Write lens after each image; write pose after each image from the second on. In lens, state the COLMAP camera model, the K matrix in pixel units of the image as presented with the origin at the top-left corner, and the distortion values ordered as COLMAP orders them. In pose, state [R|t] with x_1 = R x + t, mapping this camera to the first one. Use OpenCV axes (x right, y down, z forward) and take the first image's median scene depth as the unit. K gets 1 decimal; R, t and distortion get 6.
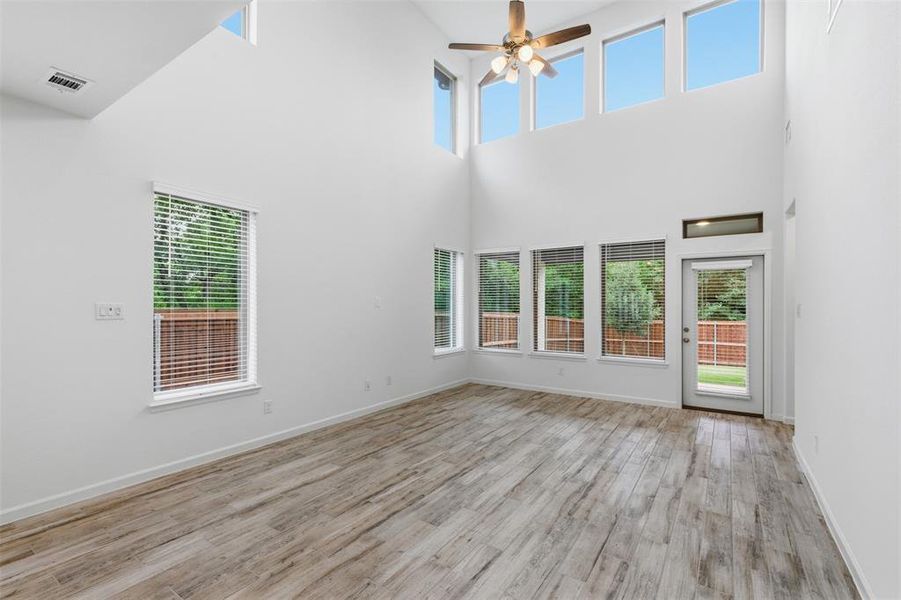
lens RADIAL K [[408.5, 0, 445.2], [0, 408.5, 303.6], [0, 0, 1]] dist [0.000698, 0.000421]
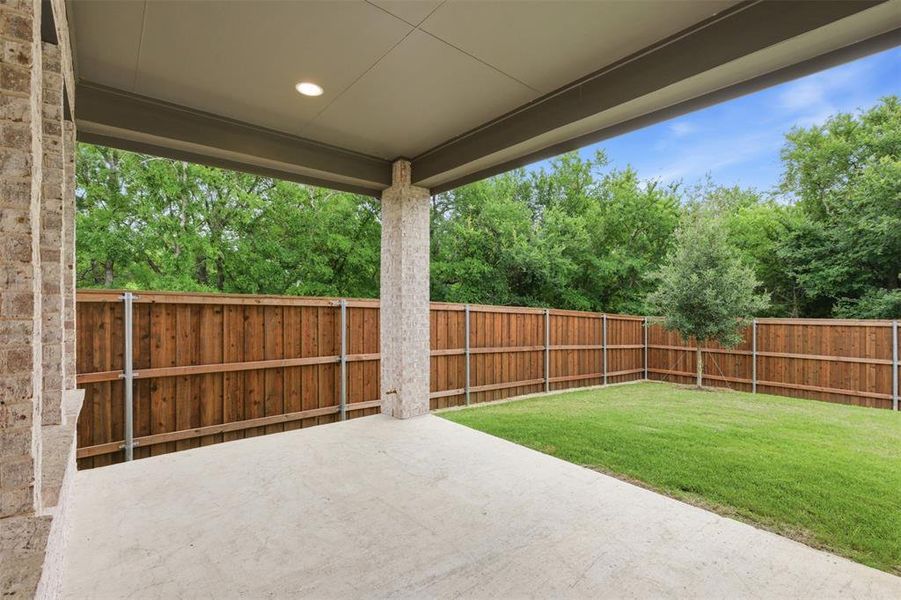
lens RADIAL K [[408.5, 0, 455.0], [0, 408.5, 303.9], [0, 0, 1]] dist [0.000698, 0.000421]
pose [[0.965183, -0.003456, -0.261553, 1.007245], [0.003830, 0.999992, 0.000919, 0.081715], [0.261548, -0.001888, 0.965189, 1.335346]]
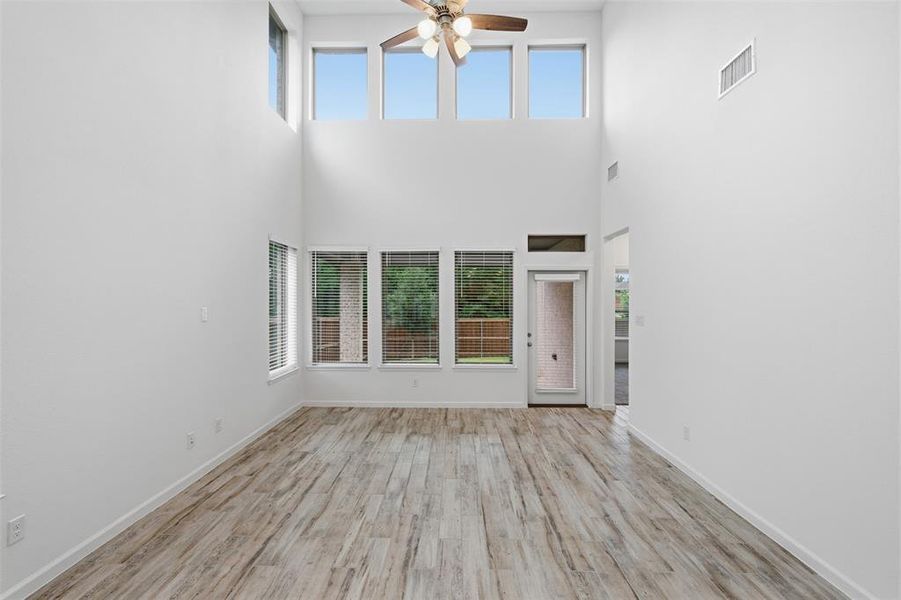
lens RADIAL K [[408.5, 0, 447.3], [0, 408.5, 298.6], [0, 0, 1]] dist [0.000698, 0.000421]
pose [[0.836289, 0.005430, 0.548261, -0.268140], [-0.002709, 0.999980, -0.005772, -0.036392], [-0.548282, 0.003342, 0.836287, 0.278427]]
